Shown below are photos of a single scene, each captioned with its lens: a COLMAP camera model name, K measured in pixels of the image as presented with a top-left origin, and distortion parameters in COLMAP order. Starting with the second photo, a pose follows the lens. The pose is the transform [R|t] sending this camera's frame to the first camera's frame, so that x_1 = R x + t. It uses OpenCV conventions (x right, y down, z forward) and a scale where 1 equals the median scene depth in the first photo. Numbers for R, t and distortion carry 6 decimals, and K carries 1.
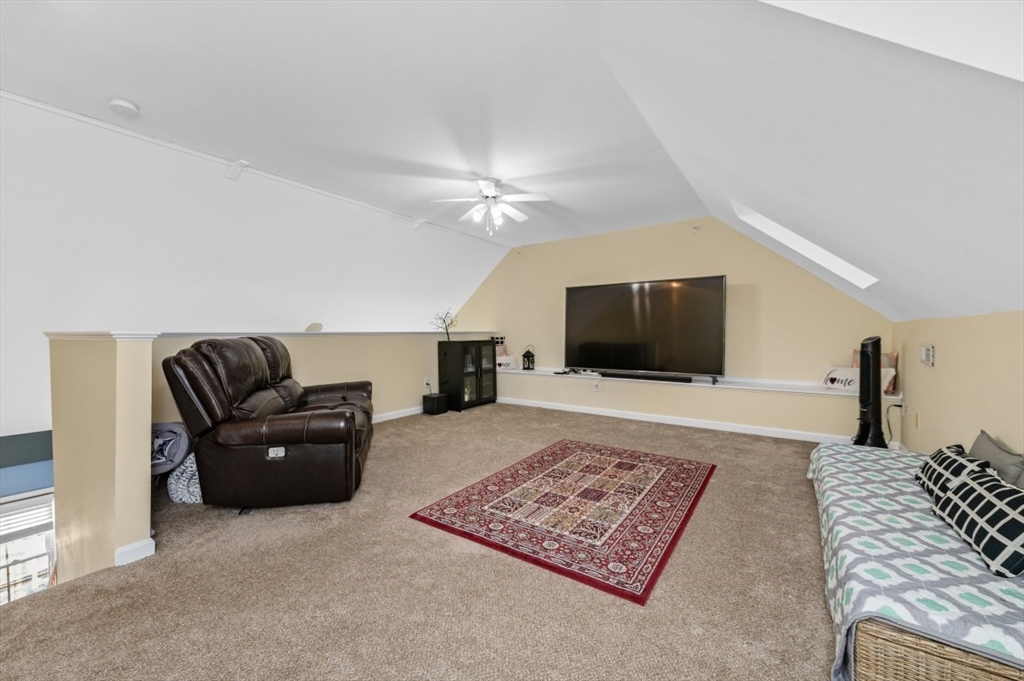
lens RADIAL K [[405.9, 0, 501.7], [0, 405.9, 340.4], [0, 0, 1]] dist [0.009607, -0.002378]
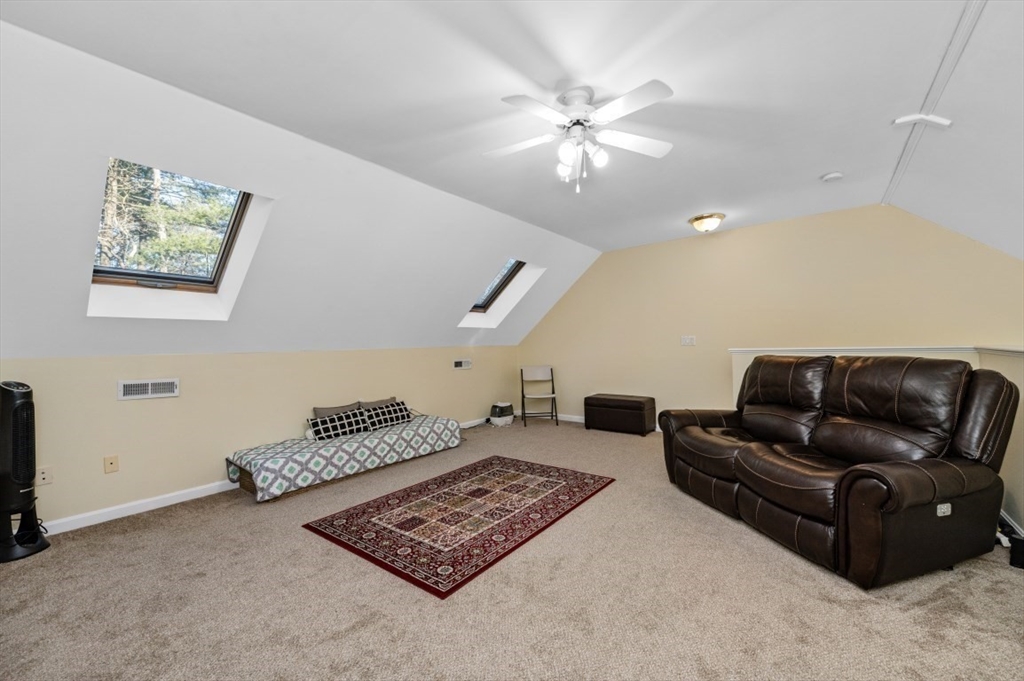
lens RADIAL K [[405.9, 0, 505.6], [0, 405.9, 342.3], [0, 0, 1]] dist [0.009607, -0.002378]
pose [[-0.998545, 0.028722, 0.045636, 0.074442], [0.029327, 0.999490, 0.012660, -0.077853], [-0.045249, 0.013980, -0.998878, 2.133143]]
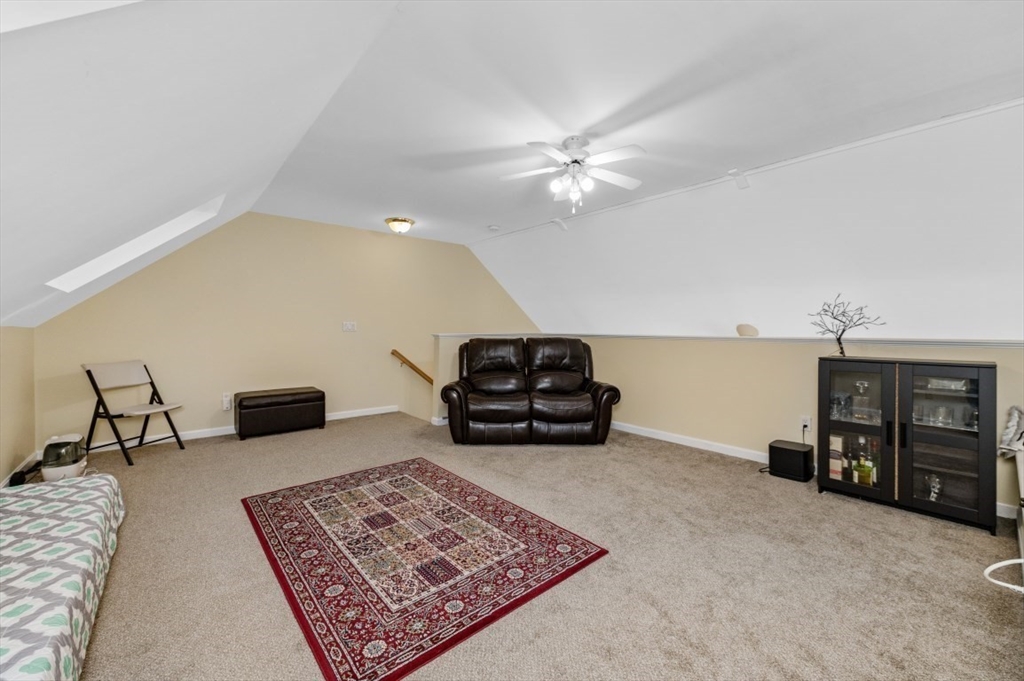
lens RADIAL K [[405.9, 0, 509.2], [0, 405.9, 331.0], [0, 0, 1]] dist [0.009607, -0.002378]
pose [[-0.248638, 0.016404, -0.968458, 1.006764], [-0.017837, 0.999609, 0.021511, -0.072275], [0.968432, 0.022623, -0.248248, 1.461380]]
